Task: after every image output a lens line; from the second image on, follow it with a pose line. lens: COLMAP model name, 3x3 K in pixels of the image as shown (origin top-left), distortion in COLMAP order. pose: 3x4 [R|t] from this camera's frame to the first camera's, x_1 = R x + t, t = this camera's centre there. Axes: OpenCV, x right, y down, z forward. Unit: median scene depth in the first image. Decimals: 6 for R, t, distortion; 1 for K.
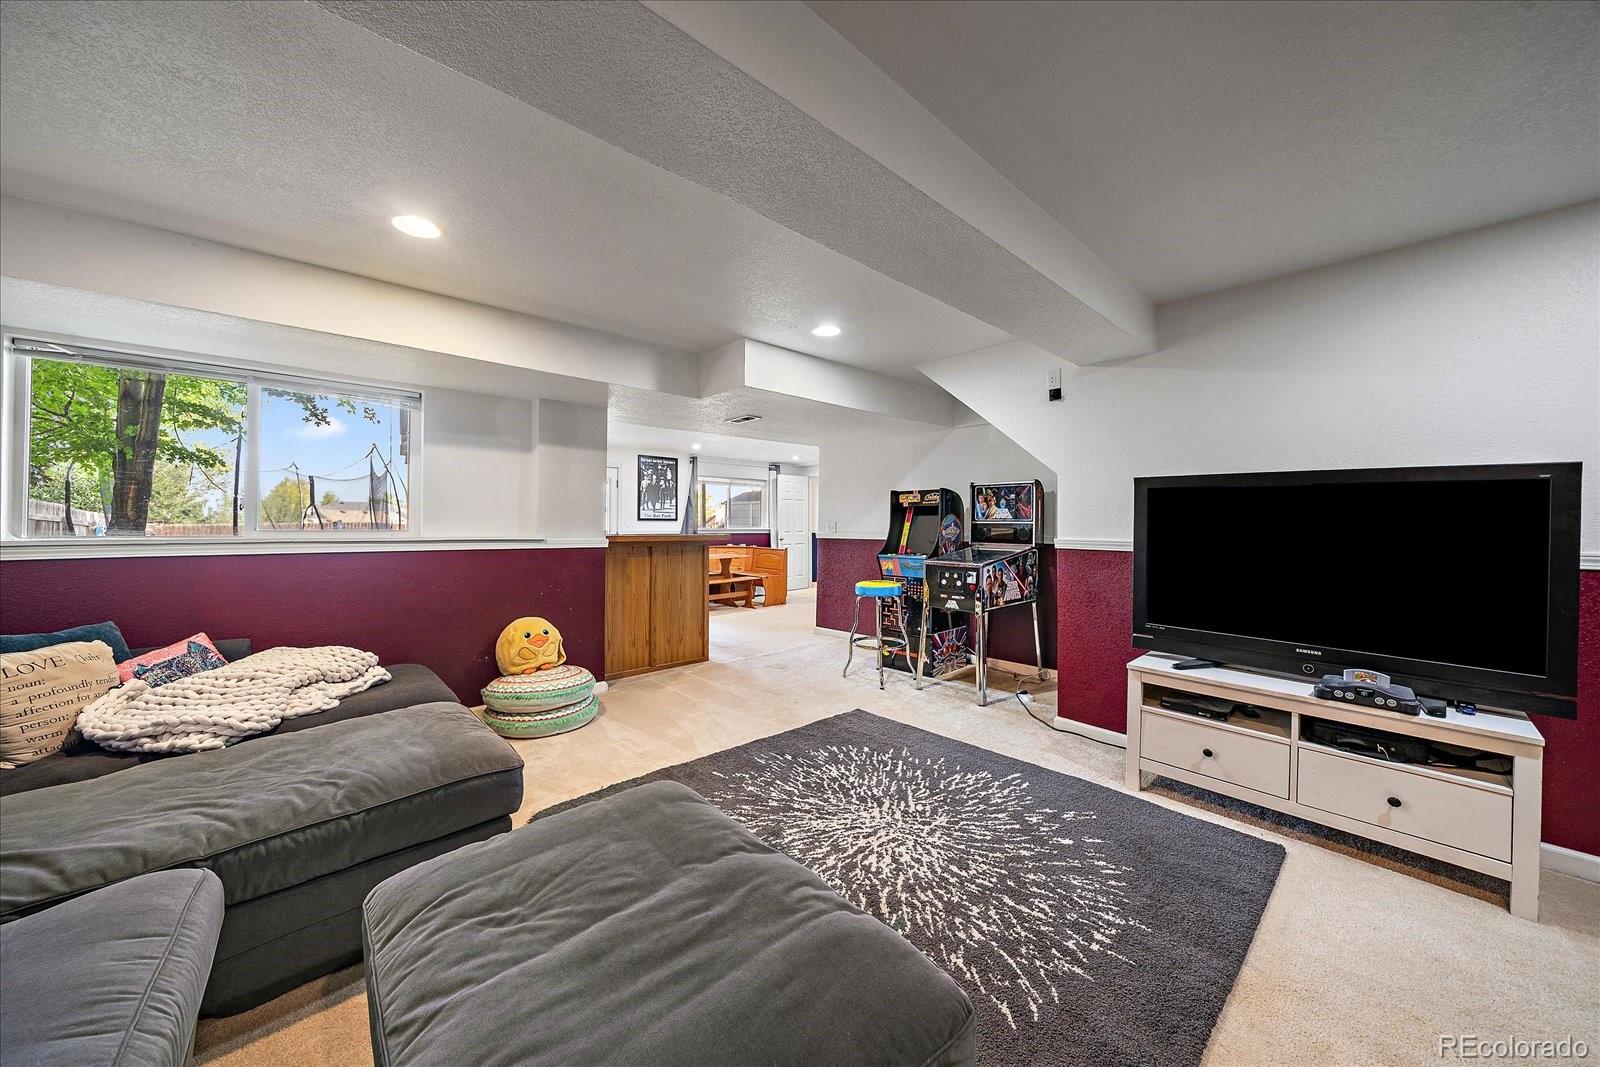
lens RADIAL K [[548.0, 0, 798.0], [0, 548.0, 522.2], [0, 0, 1]] dist [-0.002928, -0.000069]
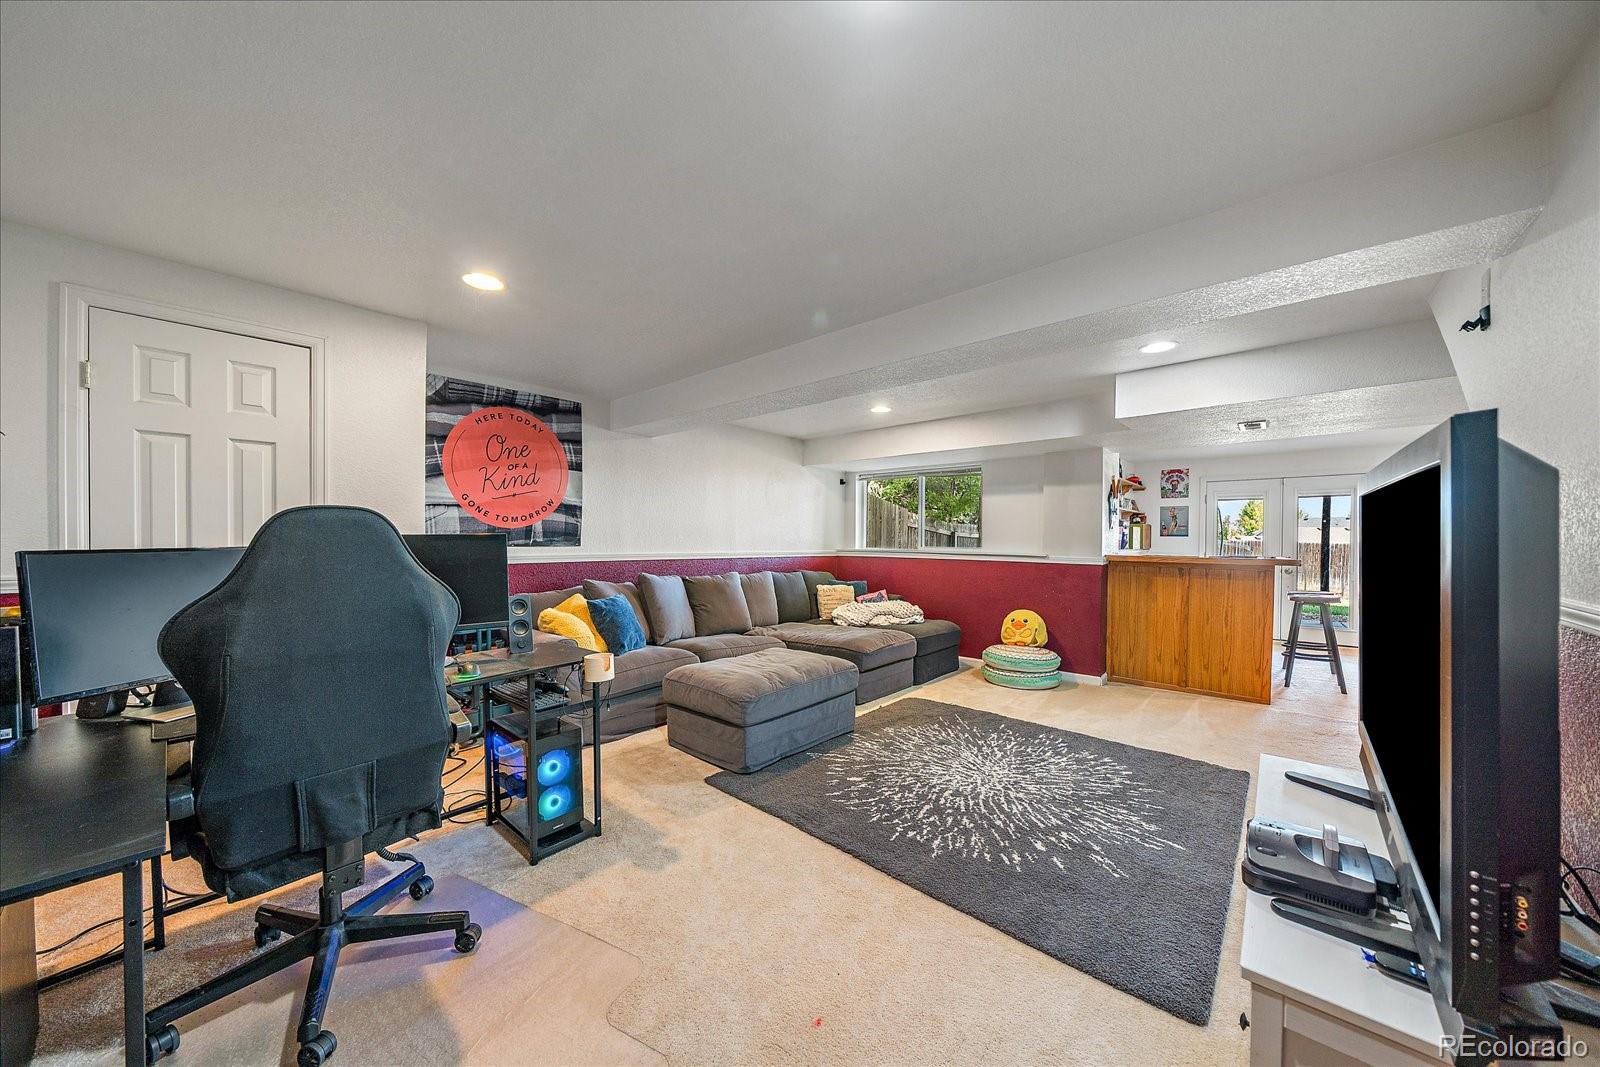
lens RADIAL K [[548.0, 0, 796.8], [0, 548.0, 540.2], [0, 0, 1]] dist [-0.002928, -0.000069]
pose [[0.118256, -0.000453, -0.992983, 1.284171], [-0.000016, 1.000000, -0.000458, -0.013426], [0.992983, 0.000070, 0.118256, 0.343677]]
